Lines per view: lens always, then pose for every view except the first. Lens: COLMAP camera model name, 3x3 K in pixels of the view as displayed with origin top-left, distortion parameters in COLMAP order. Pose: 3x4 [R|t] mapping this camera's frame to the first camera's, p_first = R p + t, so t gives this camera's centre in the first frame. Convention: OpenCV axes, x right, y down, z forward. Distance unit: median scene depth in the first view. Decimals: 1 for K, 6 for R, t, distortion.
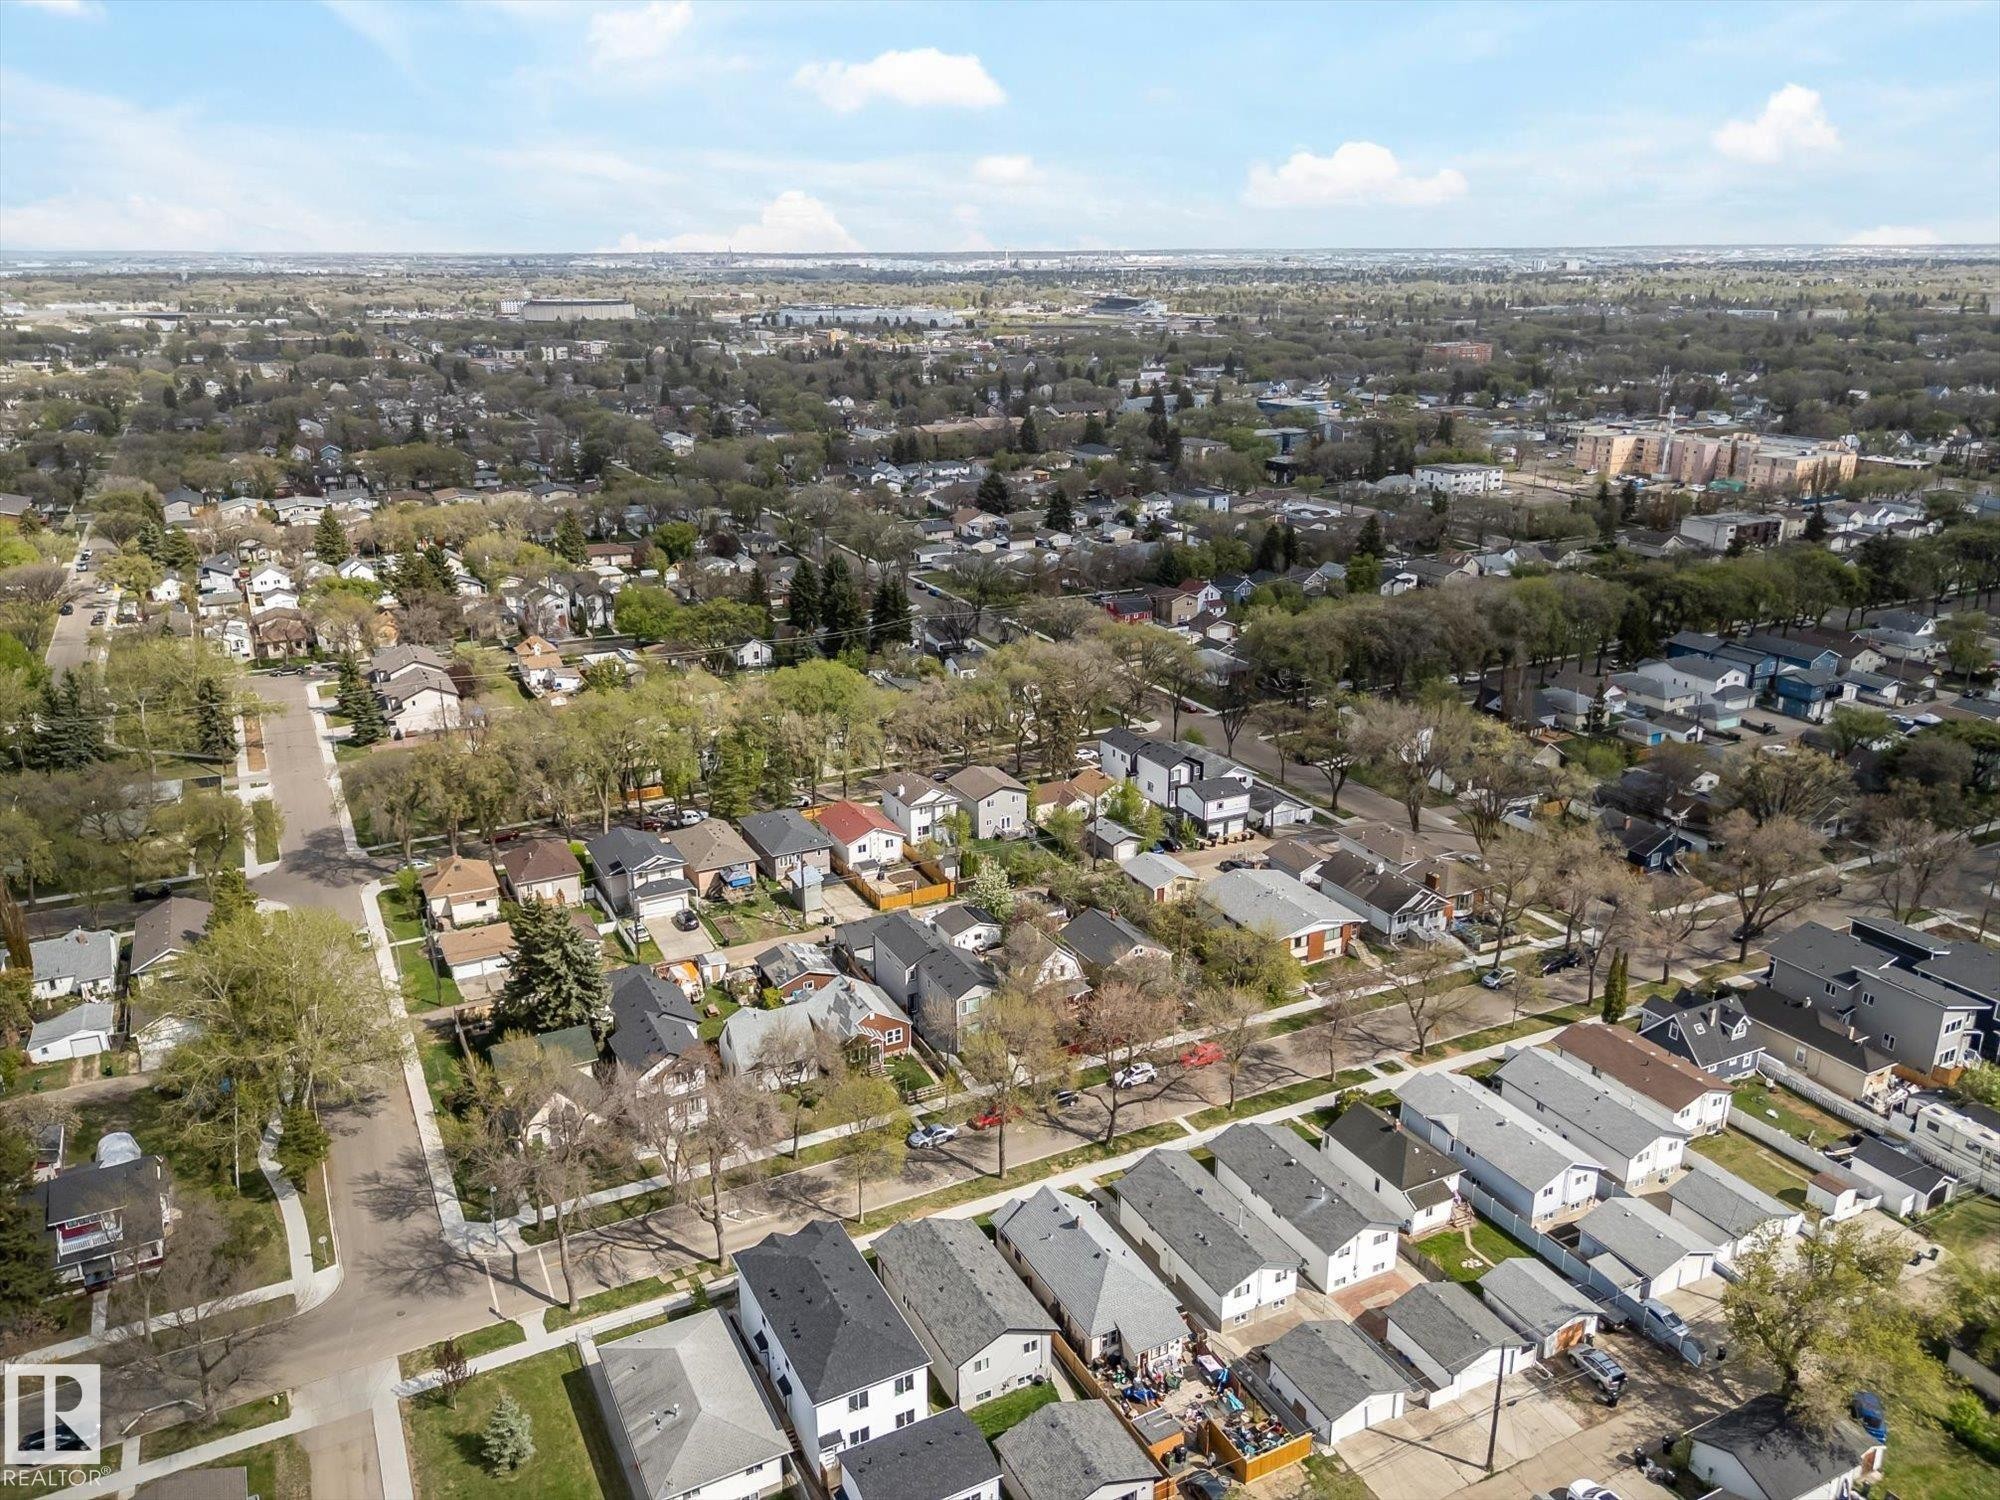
lens RADIAL K [[1473.8, 0, 1011.4], [0, 1473.8, 749.8], [0, 0, 1]] dist [0.080056, -0.090510]
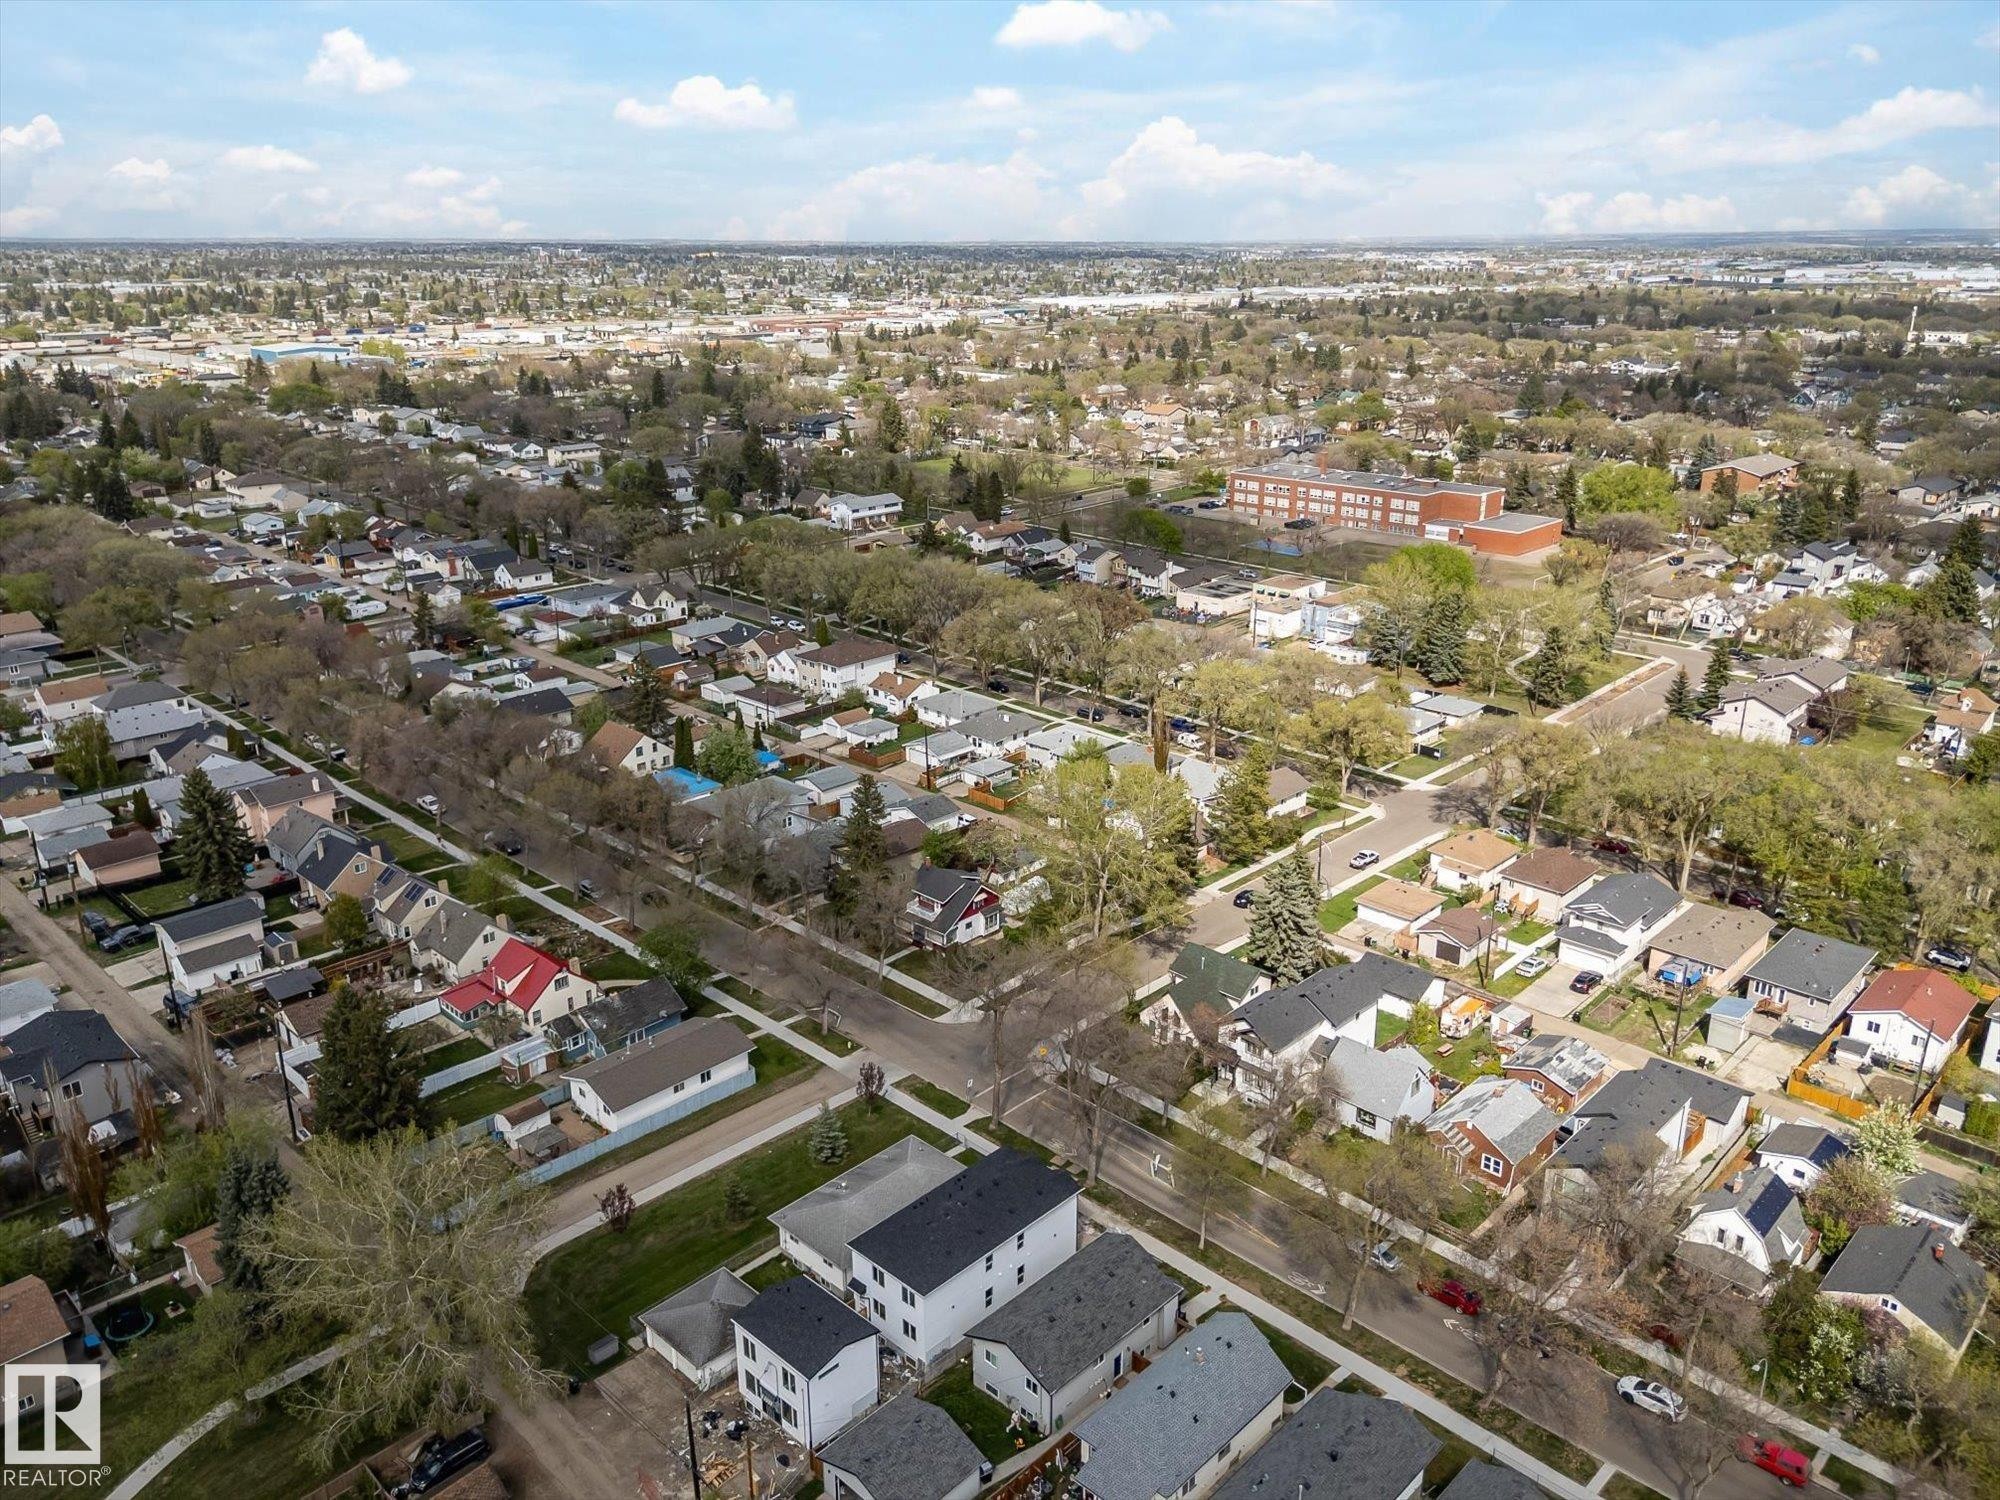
lens RADIAL K [[1473.8, 0, 1011.4], [0, 1473.8, 749.8], [0, 0, 1]] dist [0.080056, -0.090510]
pose [[0.331484, 0.317865, -0.888302, 0.402749], [-0.300608, 0.928048, 0.219911, -0.104522], [0.894289, 0.194134, 0.403186, 0.283570]]
